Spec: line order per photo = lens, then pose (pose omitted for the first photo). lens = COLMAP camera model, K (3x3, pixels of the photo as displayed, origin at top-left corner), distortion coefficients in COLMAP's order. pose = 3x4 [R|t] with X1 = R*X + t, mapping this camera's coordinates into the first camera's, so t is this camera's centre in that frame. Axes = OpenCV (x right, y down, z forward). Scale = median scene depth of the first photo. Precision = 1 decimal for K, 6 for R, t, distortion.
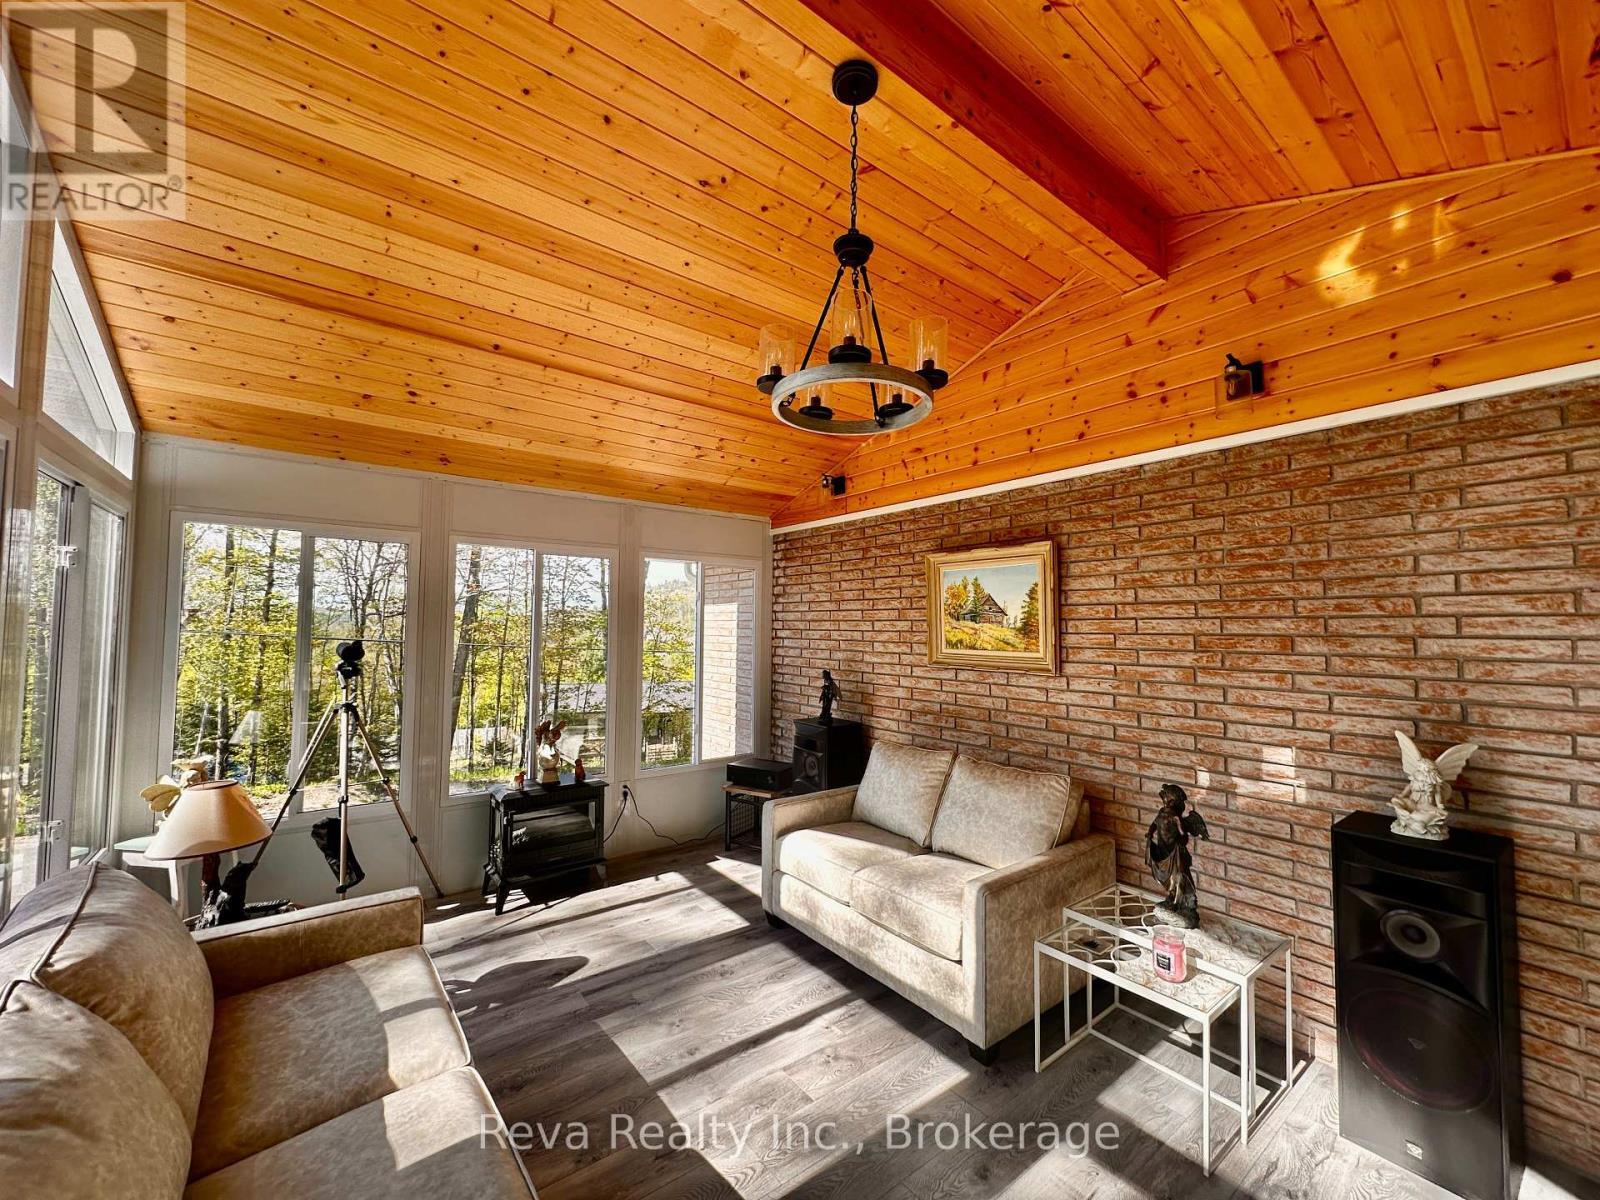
lens RADIAL K [[640.8, 0, 801.1], [0, 640.8, 601.1], [0, 0, 1]] dist [-0.002404, 0.000558]
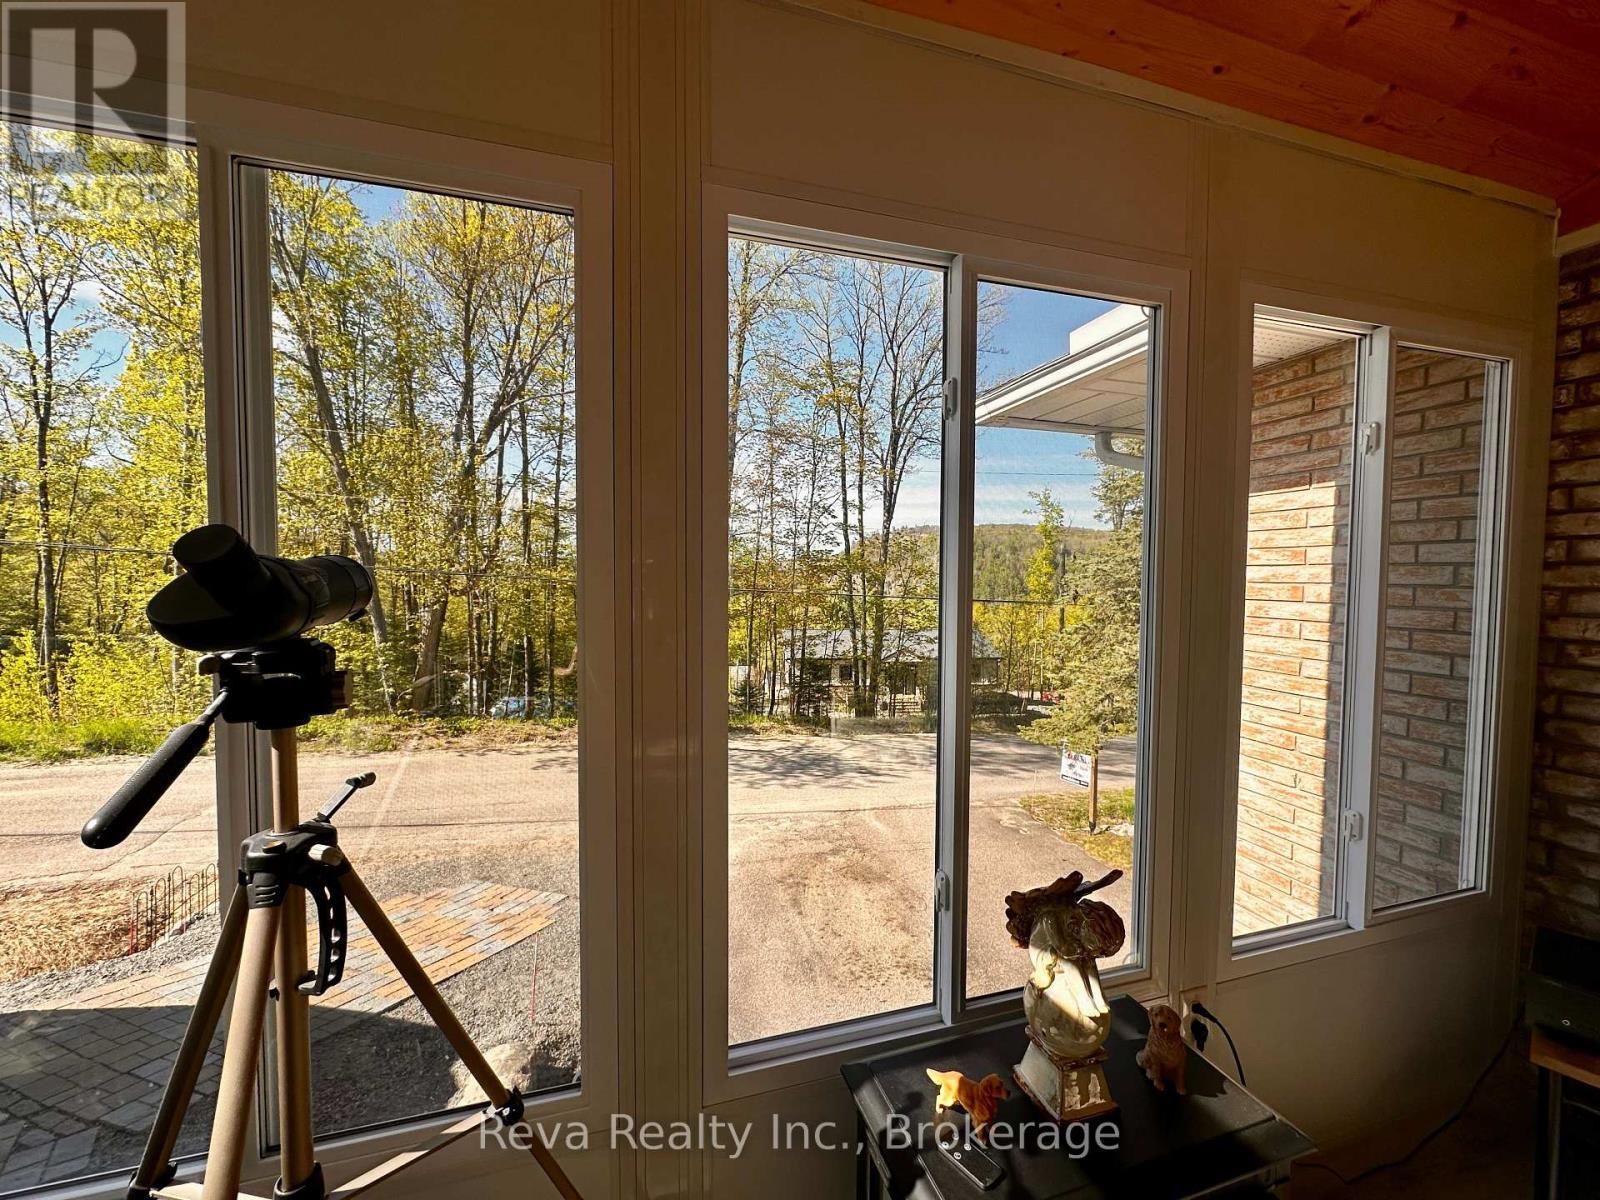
lens RADIAL K [[640.8, 0, 798.5], [0, 640.8, 602.5], [0, 0, 1]] dist [-0.002404, 0.000558]
pose [[0.938049, 0.011115, -0.346324, -0.458683], [0.018338, 0.996492, 0.081652, 0.064970], [0.346017, -0.082945, 0.934555, 0.814604]]
